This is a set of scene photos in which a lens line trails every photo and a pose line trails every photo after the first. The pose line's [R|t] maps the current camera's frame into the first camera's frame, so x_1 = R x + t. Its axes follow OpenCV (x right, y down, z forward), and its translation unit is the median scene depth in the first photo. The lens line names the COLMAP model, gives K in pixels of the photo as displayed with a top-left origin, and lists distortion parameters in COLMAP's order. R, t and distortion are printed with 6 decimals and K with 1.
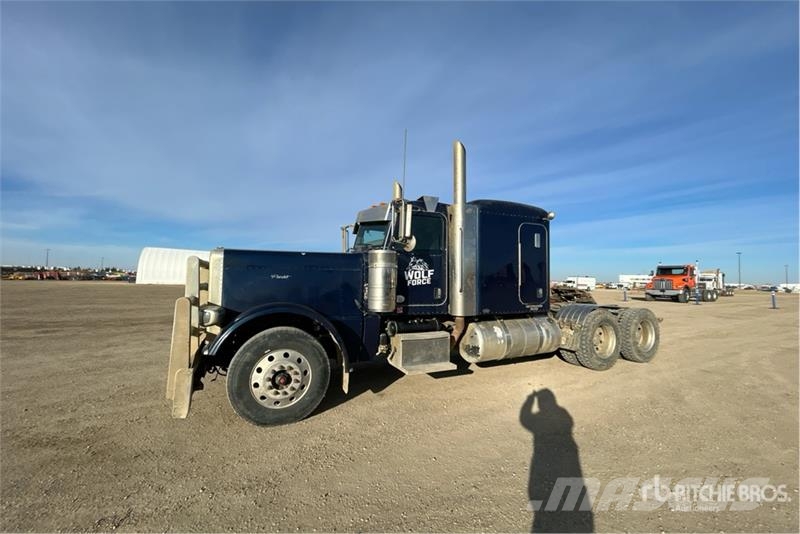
lens RADIAL K [[307.9, 0, 400.0], [0, 307.9, 267.0], [0, 0, 1]] dist [0.000043, -0.000036]
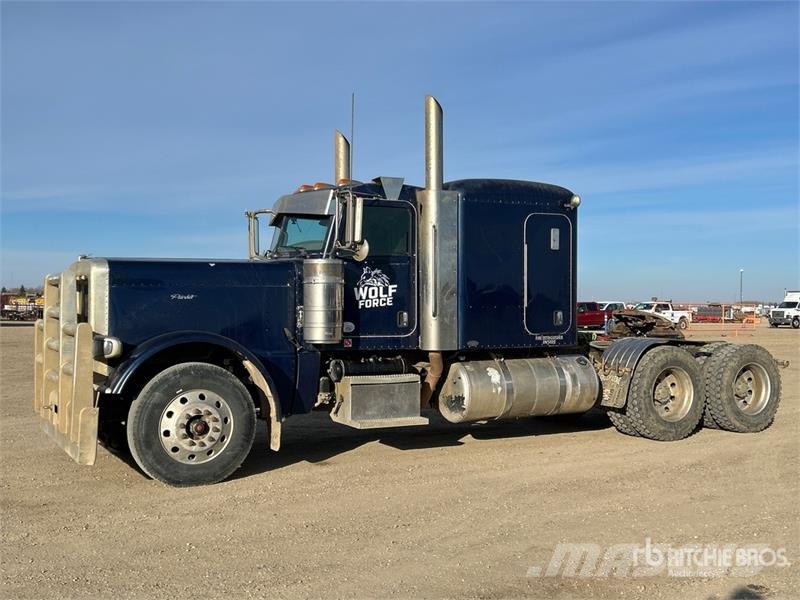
lens RADIAL K [[591.1, 0, 403.7], [0, 591.1, 301.9], [0, 0, 1]] dist [0.084450, -0.091366]
pose [[0.995497, -0.009145, 0.094351, -0.000378], [0.005080, 0.999052, 0.043234, -0.011882], [-0.094657, -0.042560, 0.994600, -0.364672]]
